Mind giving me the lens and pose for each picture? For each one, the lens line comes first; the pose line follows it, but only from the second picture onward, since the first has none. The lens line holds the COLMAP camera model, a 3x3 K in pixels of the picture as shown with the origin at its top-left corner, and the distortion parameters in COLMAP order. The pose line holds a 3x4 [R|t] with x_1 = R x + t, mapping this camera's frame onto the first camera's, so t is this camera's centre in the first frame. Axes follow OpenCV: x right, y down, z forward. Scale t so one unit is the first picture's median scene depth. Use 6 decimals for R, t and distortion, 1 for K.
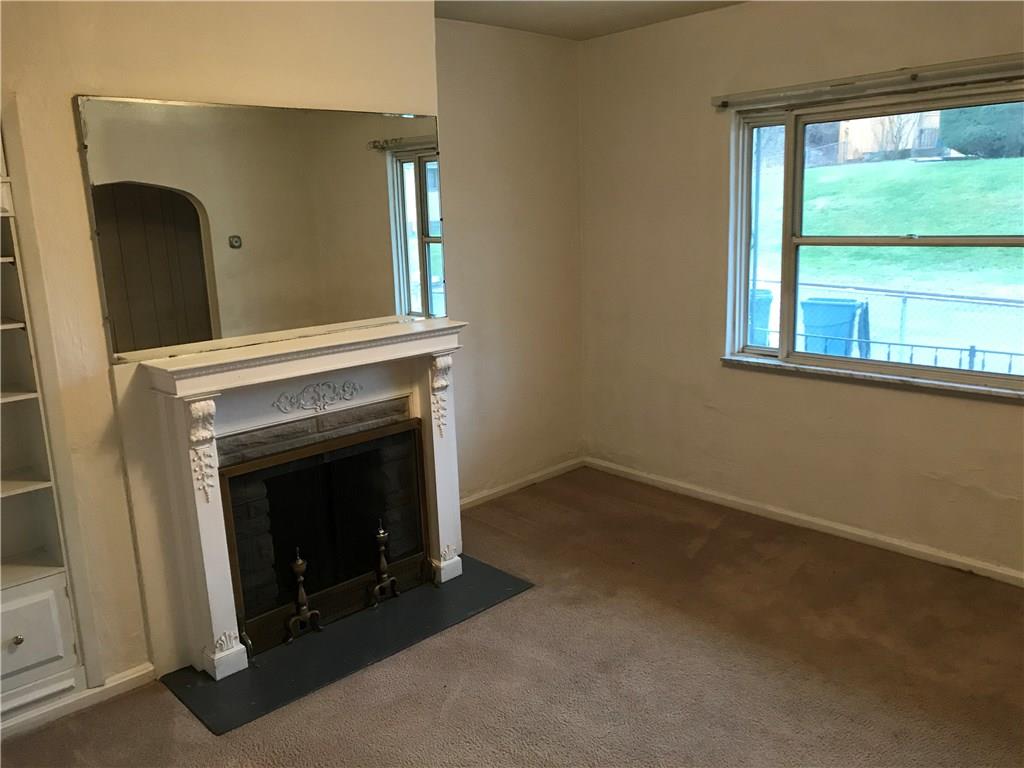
lens RADIAL K [[825.3, 0, 512.1], [0, 825.3, 375.0], [0, 0, 1]] dist [0.040334, -0.012582]
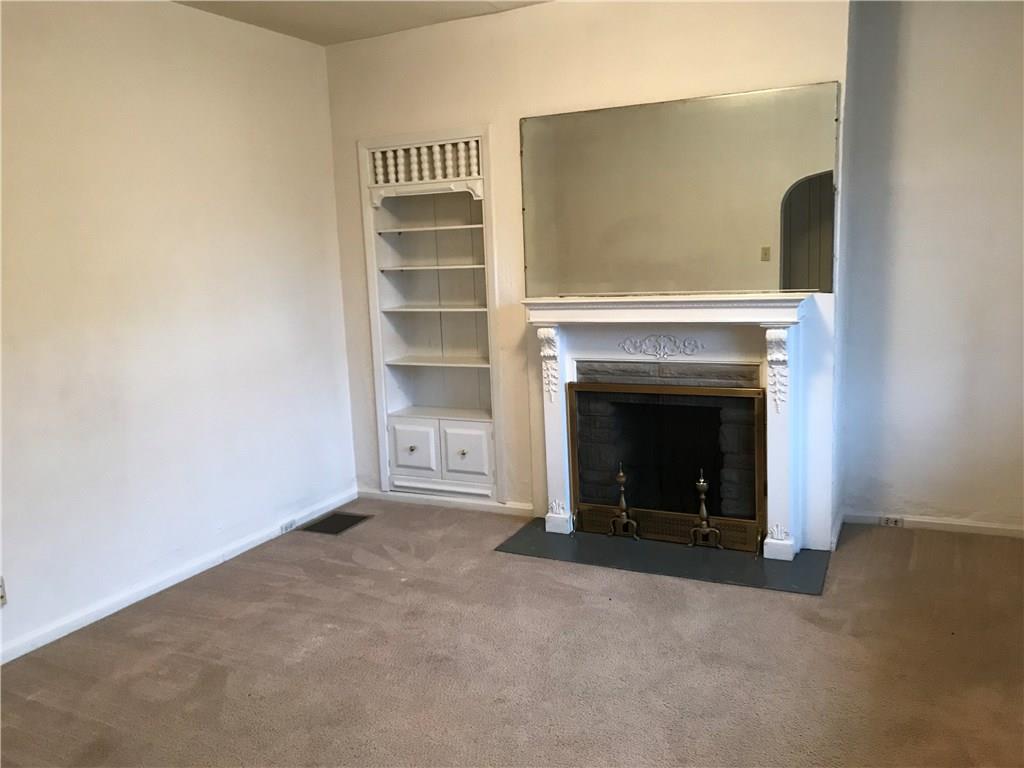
lens RADIAL K [[837.6, 0, 511.3], [0, 837.6, 390.0], [0, 0, 1]] dist [0.049008, -0.078909]
pose [[0.349906, 0.179905, -0.919348, 0.801843], [-0.155664, 0.978908, 0.132314, -0.037791], [0.923761, 0.096812, 0.370531, 0.370537]]
